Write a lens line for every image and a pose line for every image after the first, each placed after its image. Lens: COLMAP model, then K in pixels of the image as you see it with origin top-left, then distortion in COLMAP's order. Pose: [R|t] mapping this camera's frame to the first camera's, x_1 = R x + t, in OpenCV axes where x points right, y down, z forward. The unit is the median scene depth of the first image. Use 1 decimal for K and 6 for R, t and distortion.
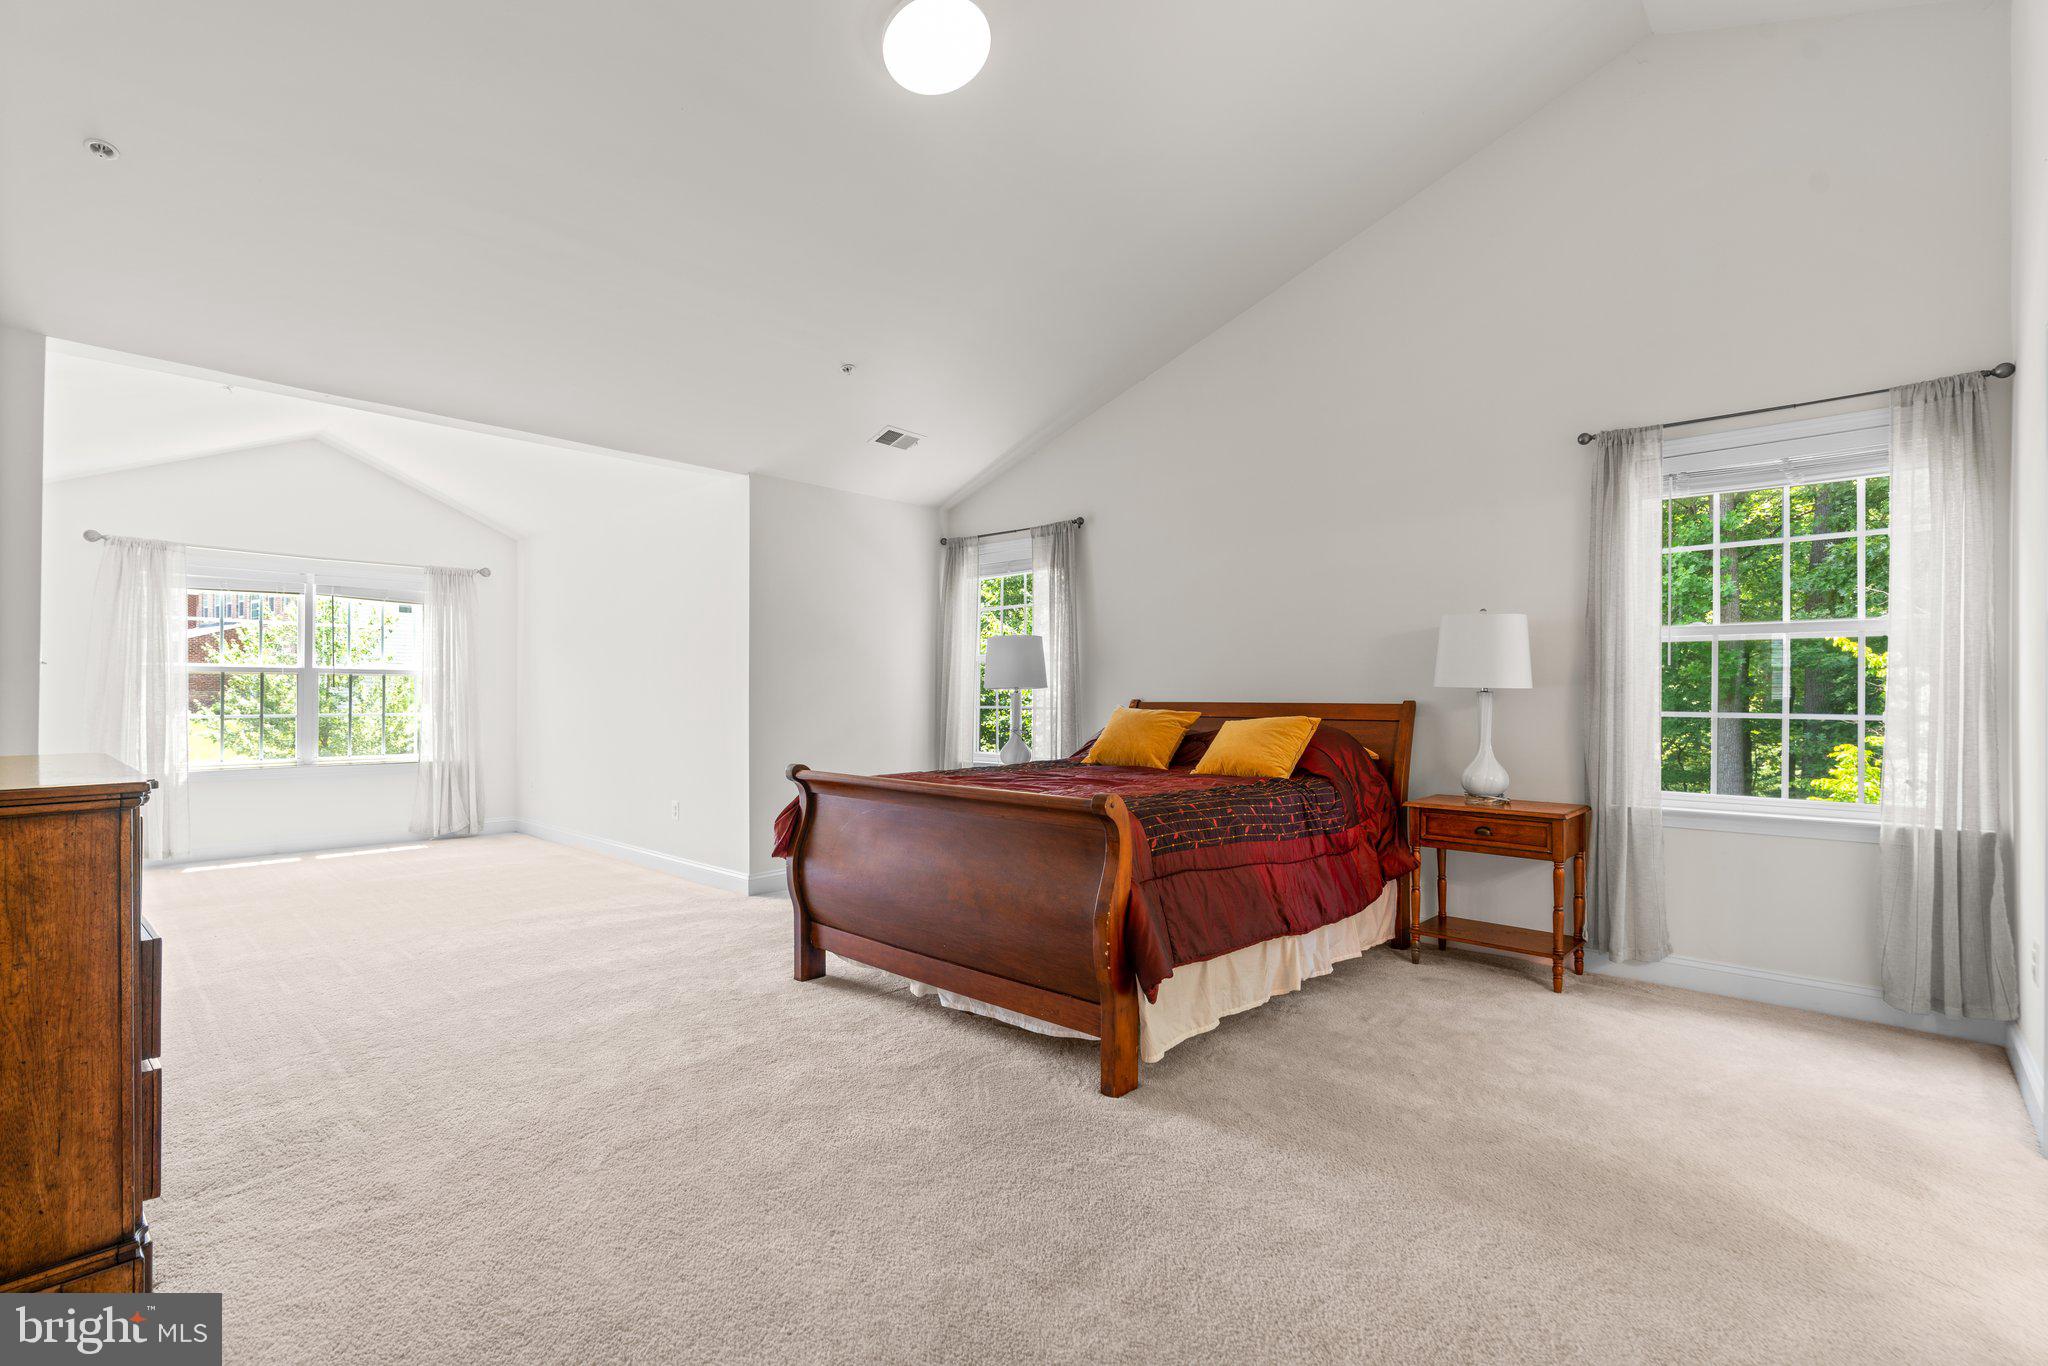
lens RADIAL K [[933.4, 0, 1025.6], [0, 933.4, 711.5], [0, 0, 1]] dist [-0.005938, 0.000267]
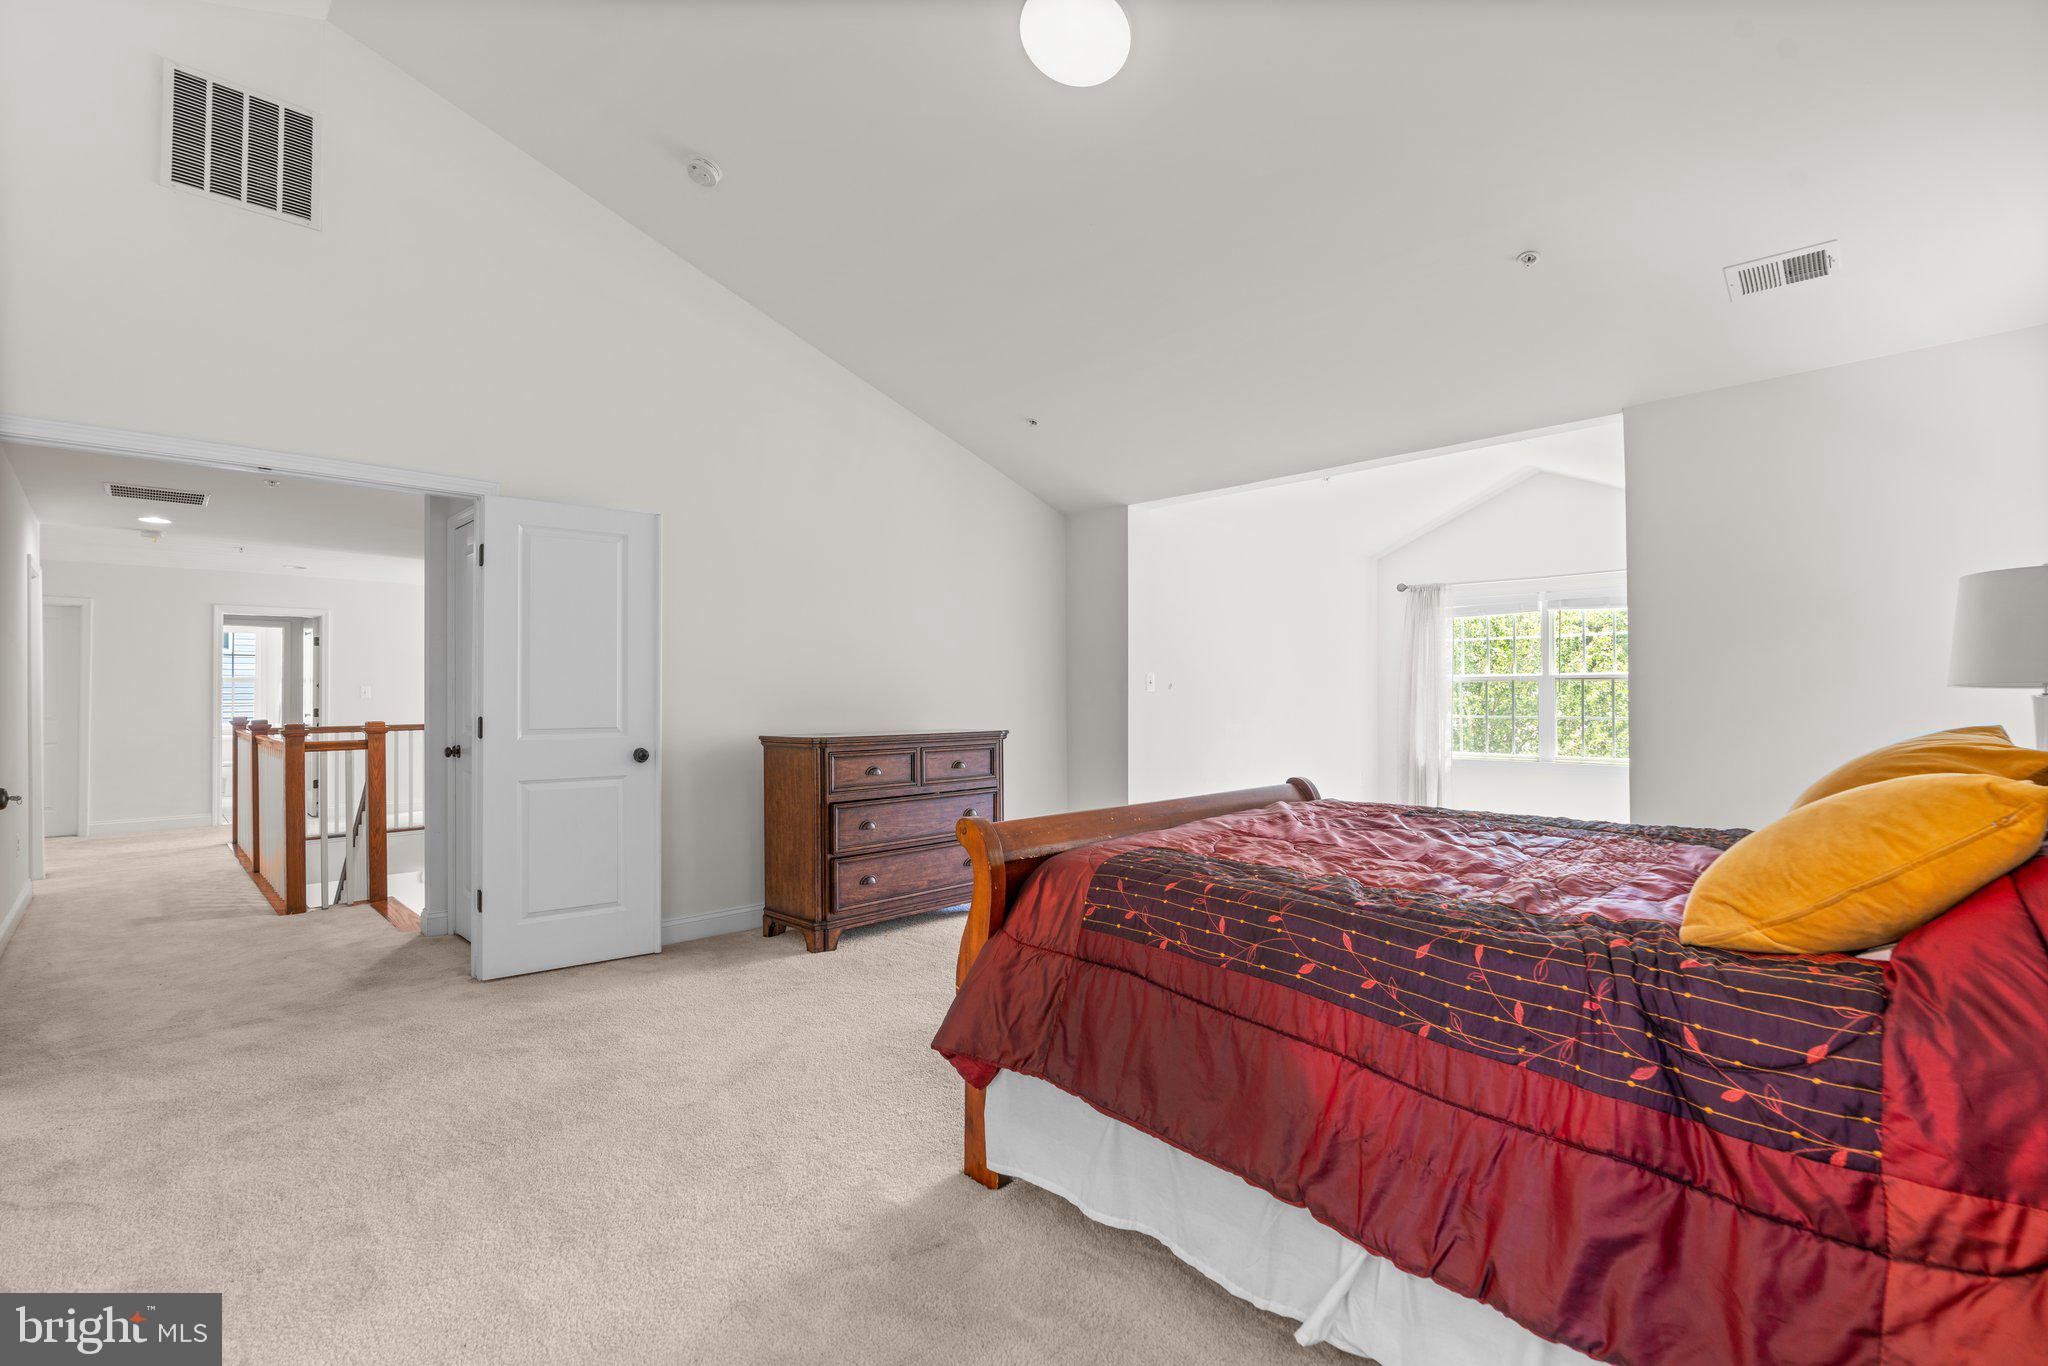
lens RADIAL K [[933.4, 0, 1025.6], [0, 933.4, 711.5], [0, 0, 1]] dist [-0.005938, 0.000267]
pose [[-0.064760, 0.011956, -0.997829, 0.808768], [-0.016063, 0.999786, 0.013022, -0.018824], [0.997772, 0.016872, -0.064554, 0.945529]]
